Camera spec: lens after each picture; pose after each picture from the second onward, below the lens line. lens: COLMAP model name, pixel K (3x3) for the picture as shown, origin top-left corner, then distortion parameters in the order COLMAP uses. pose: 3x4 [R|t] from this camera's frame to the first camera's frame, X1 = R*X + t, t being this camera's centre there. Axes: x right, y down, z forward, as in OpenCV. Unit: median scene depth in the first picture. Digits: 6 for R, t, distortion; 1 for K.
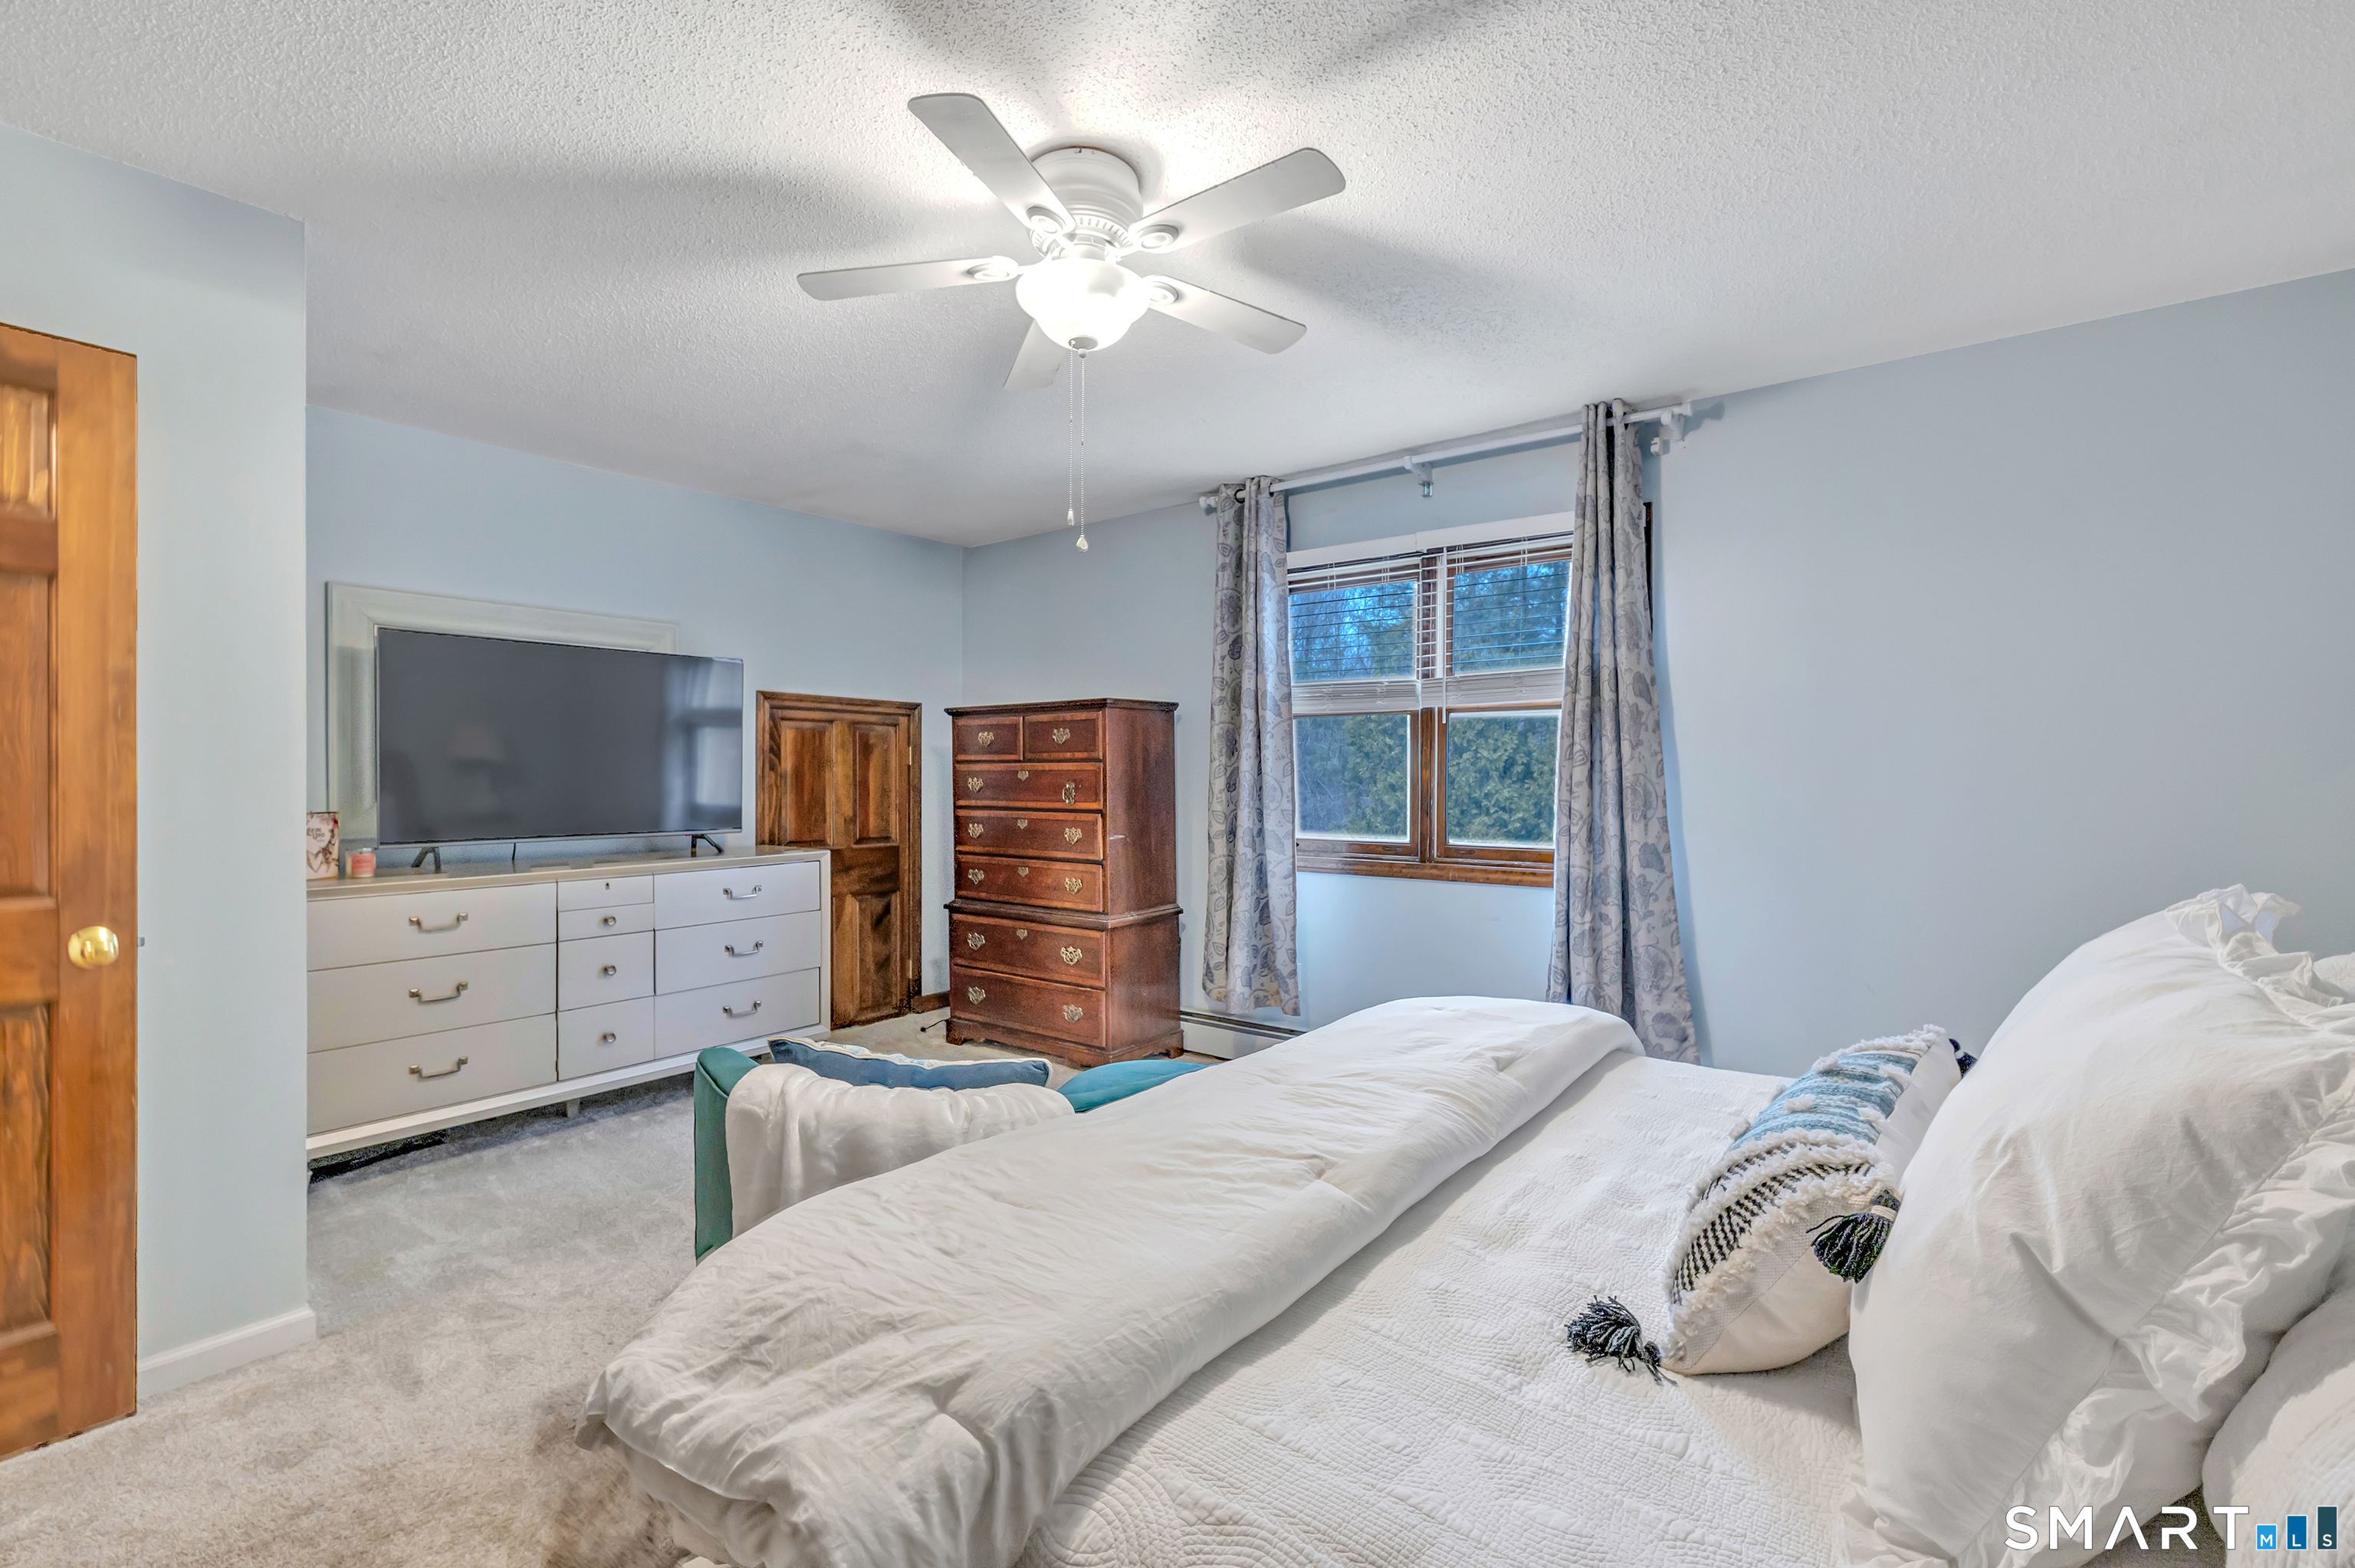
lens RADIAL K [[1030.5, 0, 1182.5], [0, 1030.5, 781.5], [0, 0, 1]] dist [0.001281, 0.001243]
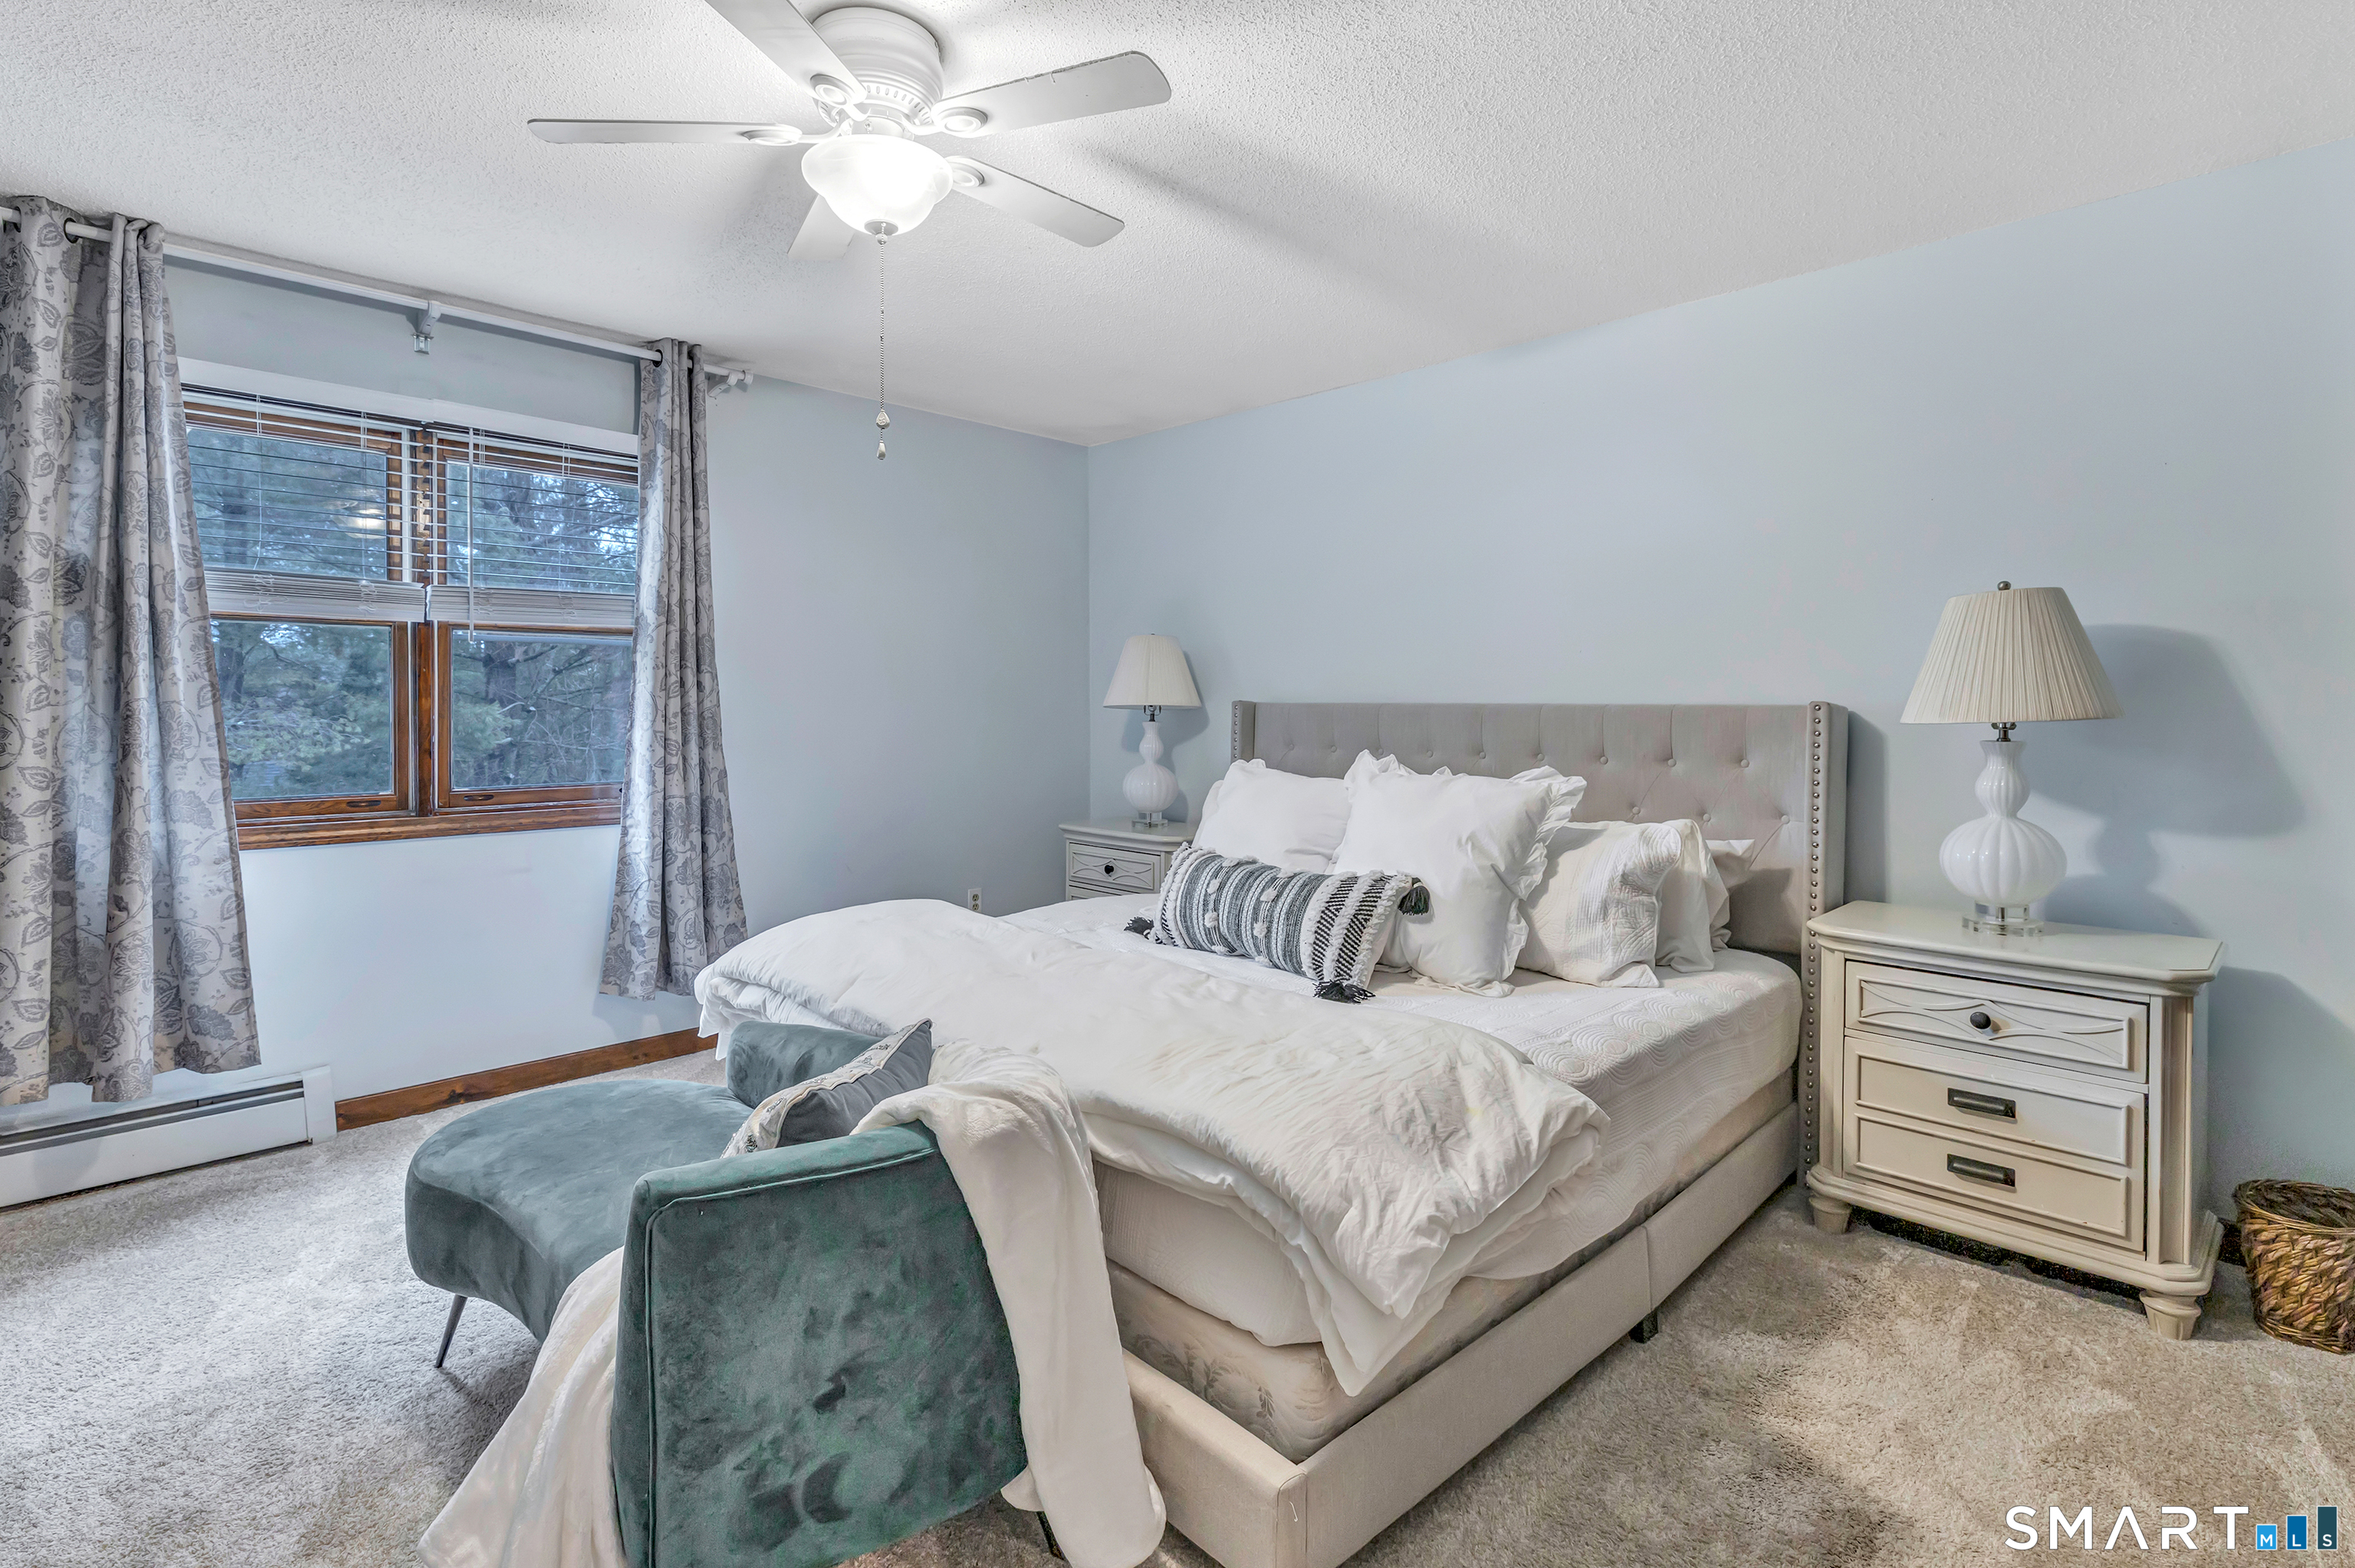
lens RADIAL K [[1030.5, 0, 1222.0], [0, 1030.5, 727.8], [0, 0, 1]] dist [0.001281, 0.001243]
pose [[0.143044, -0.015459, 0.989596, -0.460113], [0.004929, 0.999877, 0.014907, 0.001409], [-0.989704, 0.002745, 0.143102, 0.283255]]
